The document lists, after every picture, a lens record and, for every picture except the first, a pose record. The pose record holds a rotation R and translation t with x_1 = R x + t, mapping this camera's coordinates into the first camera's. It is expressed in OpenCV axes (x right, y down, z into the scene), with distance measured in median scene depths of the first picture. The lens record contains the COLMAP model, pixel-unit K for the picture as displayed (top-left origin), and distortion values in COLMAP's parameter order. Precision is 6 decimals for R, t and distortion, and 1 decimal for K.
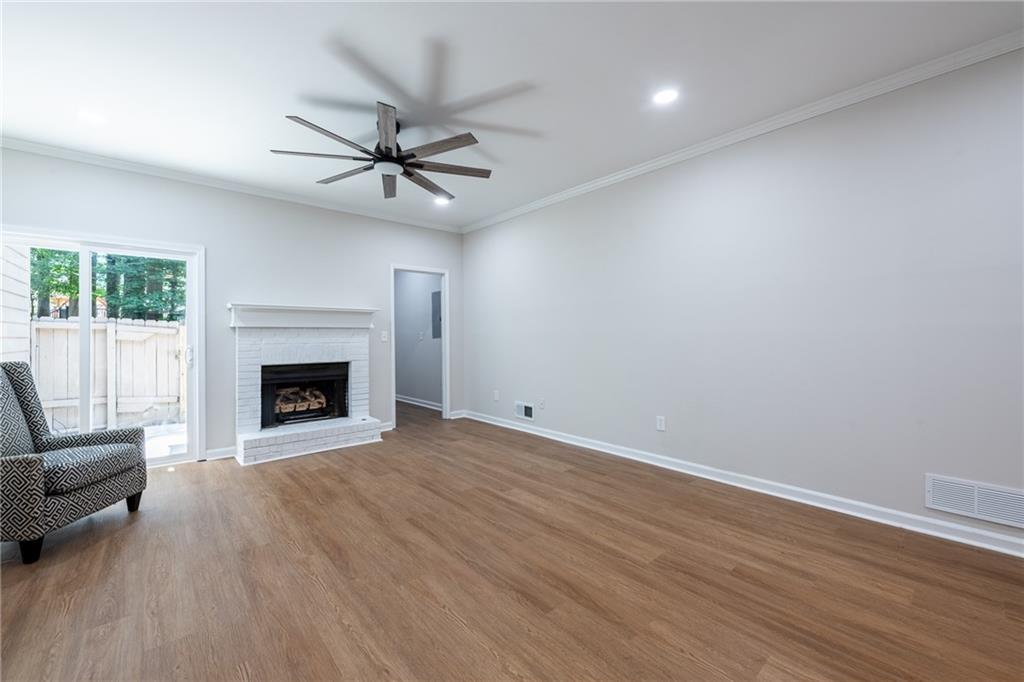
lens RADIAL K [[408.4, 0, 515.1], [0, 408.4, 337.8], [0, 0, 1]] dist [-0.001816, -0.000275]
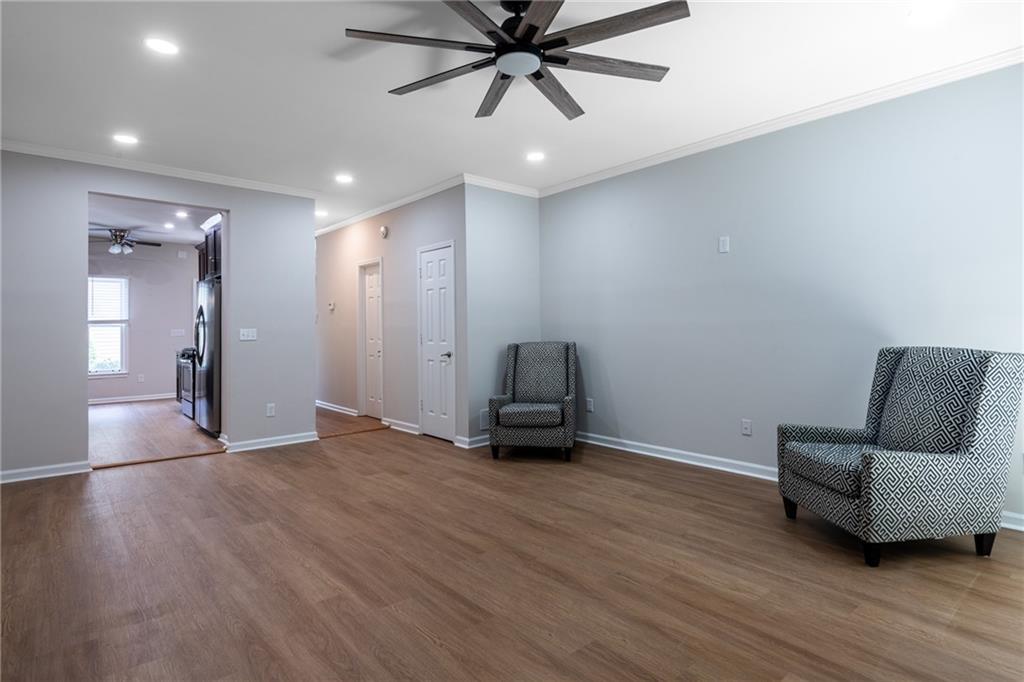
lens RADIAL K [[535.9, 0, 512.0], [0, 535.9, 341.0], [0, 0, 1]] dist [0.001767, 0.000837]
pose [[-0.999785, 0.015790, 0.013427, -0.281375], [0.016173, 0.999451, 0.028932, -0.008150], [-0.012963, 0.029143, -0.999491, 1.690405]]
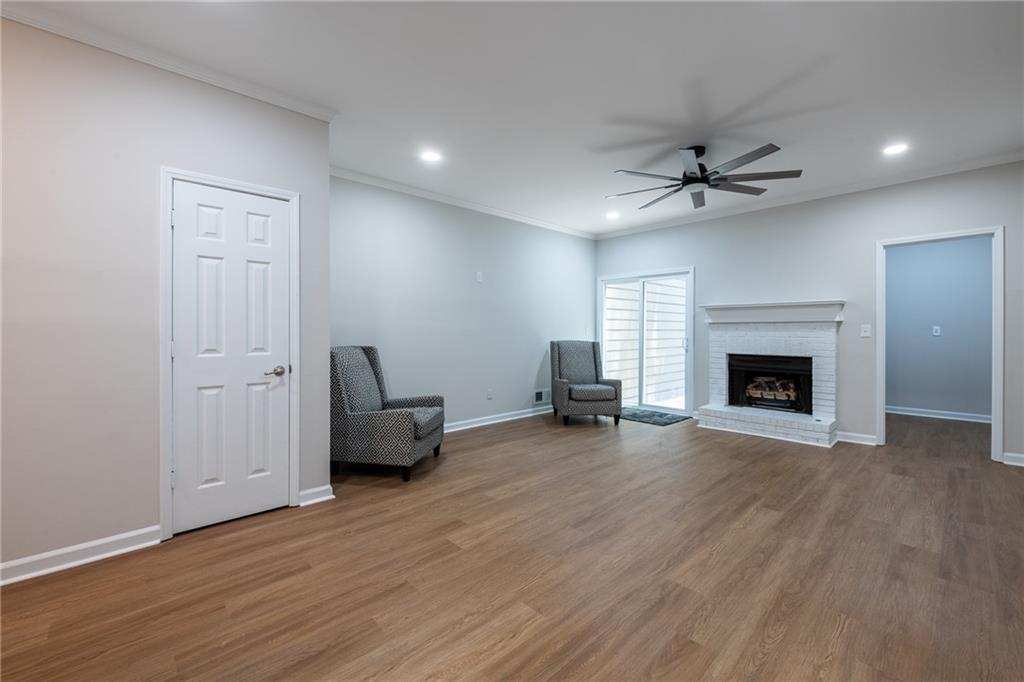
lens RADIAL K [[423.3, 0, 514.6], [0, 423.3, 338.2], [0, 0, 1]] dist [-0.000327, -0.000259]
pose [[0.033474, 0.023698, -0.999159, 0.830582], [-0.005161, 0.999710, 0.023538, -0.007983], [0.999426, 0.004369, 0.033586, 0.409405]]
